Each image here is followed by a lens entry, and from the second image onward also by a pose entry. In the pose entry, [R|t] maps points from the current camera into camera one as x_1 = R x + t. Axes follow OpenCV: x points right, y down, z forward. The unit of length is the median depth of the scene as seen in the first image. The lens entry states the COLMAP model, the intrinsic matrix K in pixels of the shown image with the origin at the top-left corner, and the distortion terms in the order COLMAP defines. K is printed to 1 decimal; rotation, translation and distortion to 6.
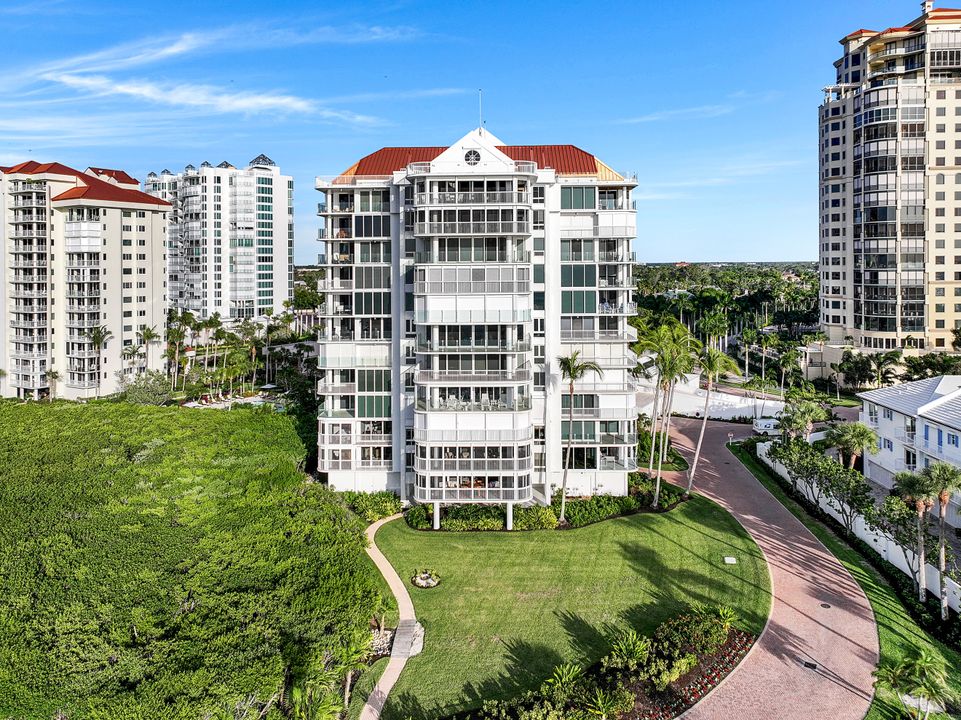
lens RADIAL K [[698.4, 0, 482.3], [0, 698.4, 276.7], [0, 0, 1]] dist [0.005395, 0.008234]
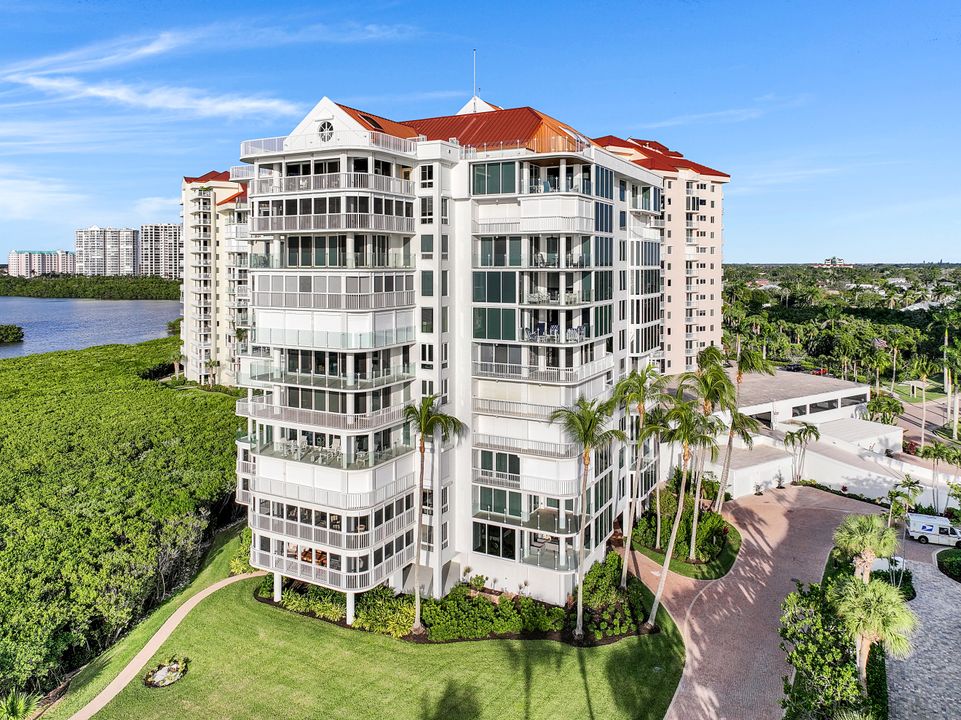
lens RADIAL K [[696.7, 0, 484.0], [0, 696.7, 283.2], [0, 0, 1]] dist [-0.000103, -0.000541]
pose [[0.900375, 0.019105, -0.434696, 0.419656], [-0.013672, 0.999785, 0.015621, -0.015605], [0.434901, -0.008121, 0.900442, 0.335221]]
